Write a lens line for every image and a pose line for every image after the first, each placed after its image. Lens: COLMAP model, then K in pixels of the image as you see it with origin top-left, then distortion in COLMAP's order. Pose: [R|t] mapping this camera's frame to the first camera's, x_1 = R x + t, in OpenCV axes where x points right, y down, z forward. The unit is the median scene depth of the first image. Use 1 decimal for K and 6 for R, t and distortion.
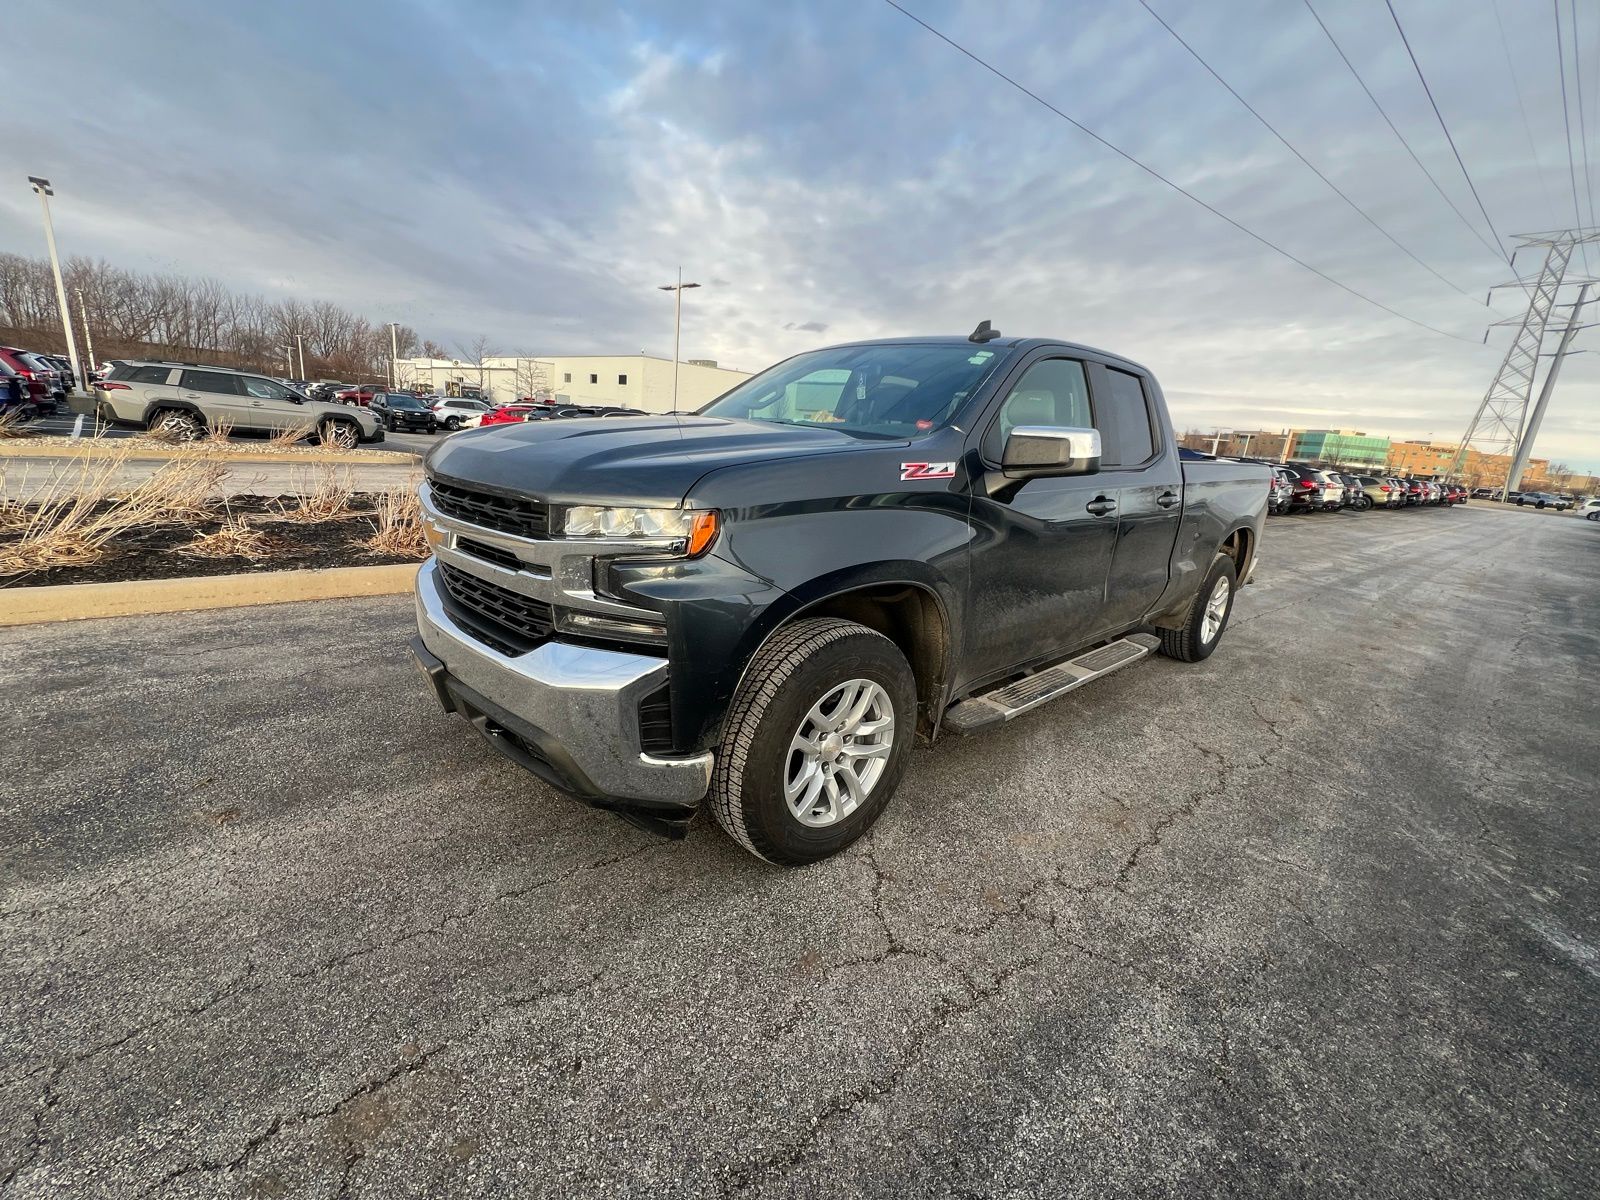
lens RADIAL K [[690.0, 0, 789.2], [0, 690.0, 554.5], [0, 0, 1]] dist [-0.004229, 0.000646]
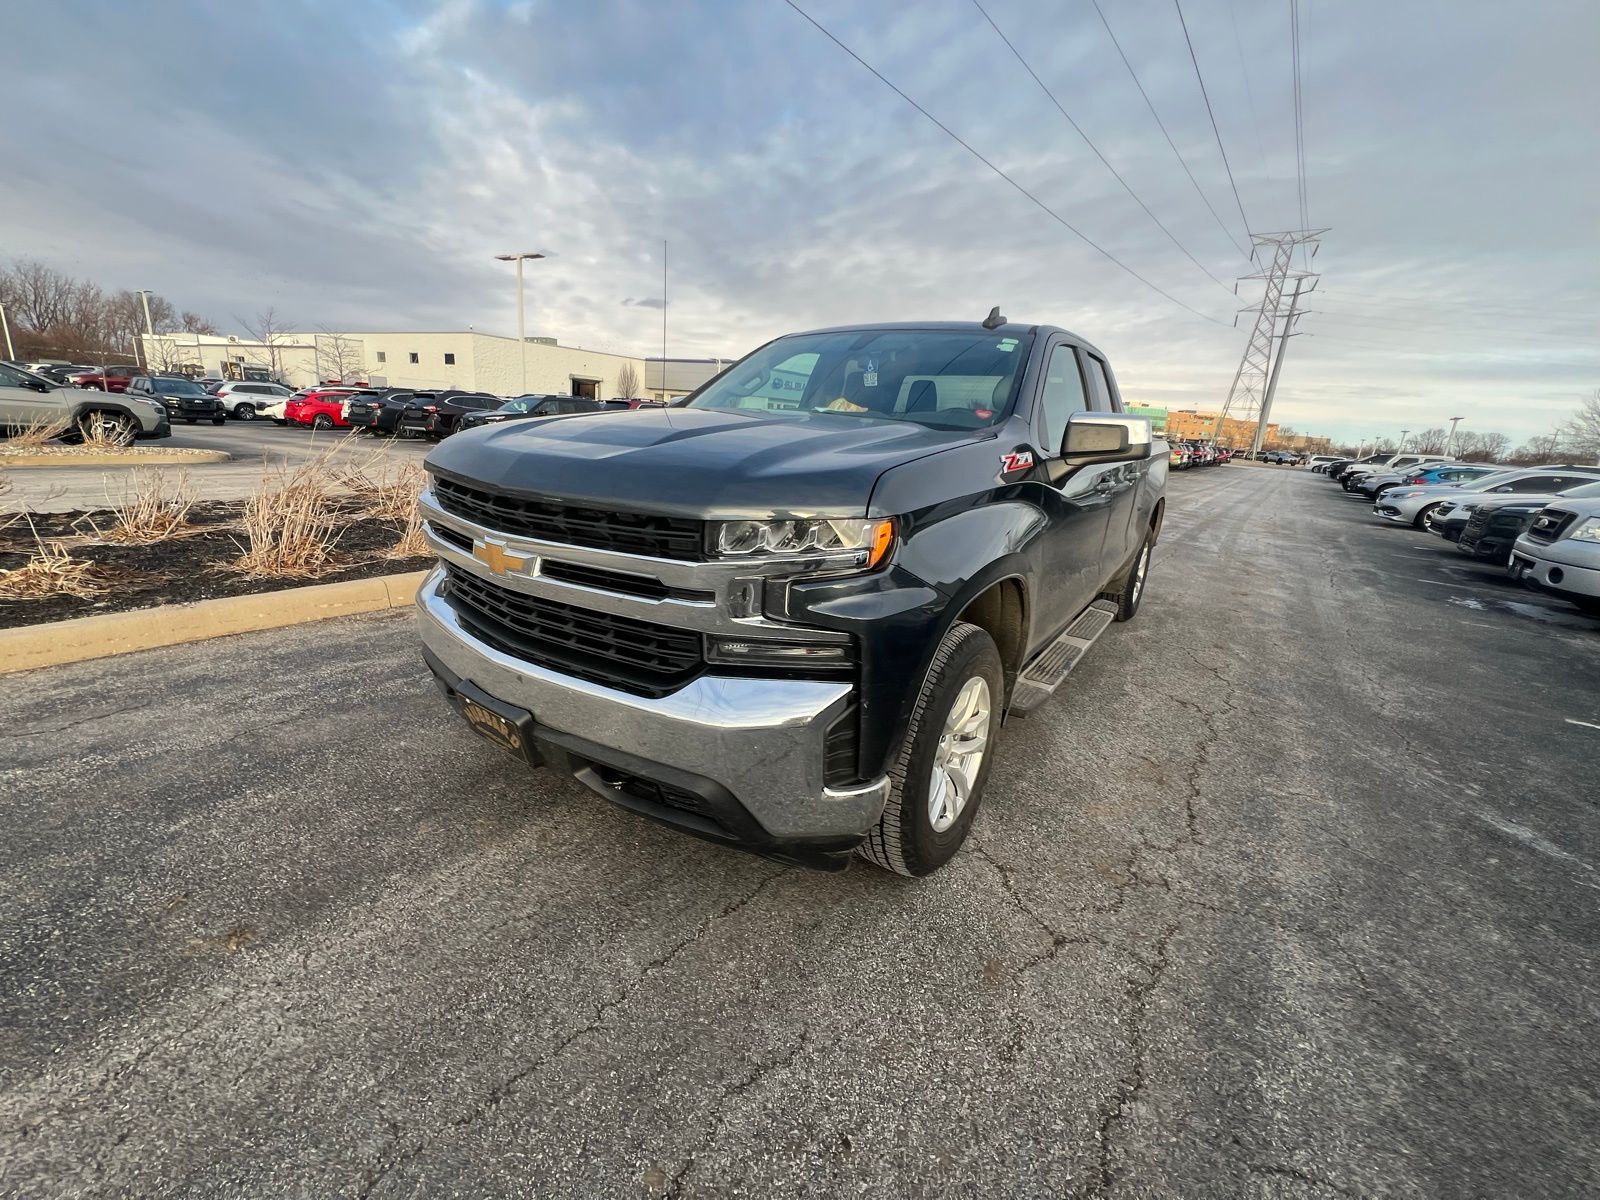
lens RADIAL K [[690.0, 0, 807.5], [0, 690.0, 560.8], [0, 0, 1]] dist [-0.004229, 0.000646]
pose [[0.970754, -0.068808, 0.230004, -0.239882], [0.060157, 0.997200, 0.044423, -0.029869], [-0.232417, -0.029288, 0.972175, 0.072570]]
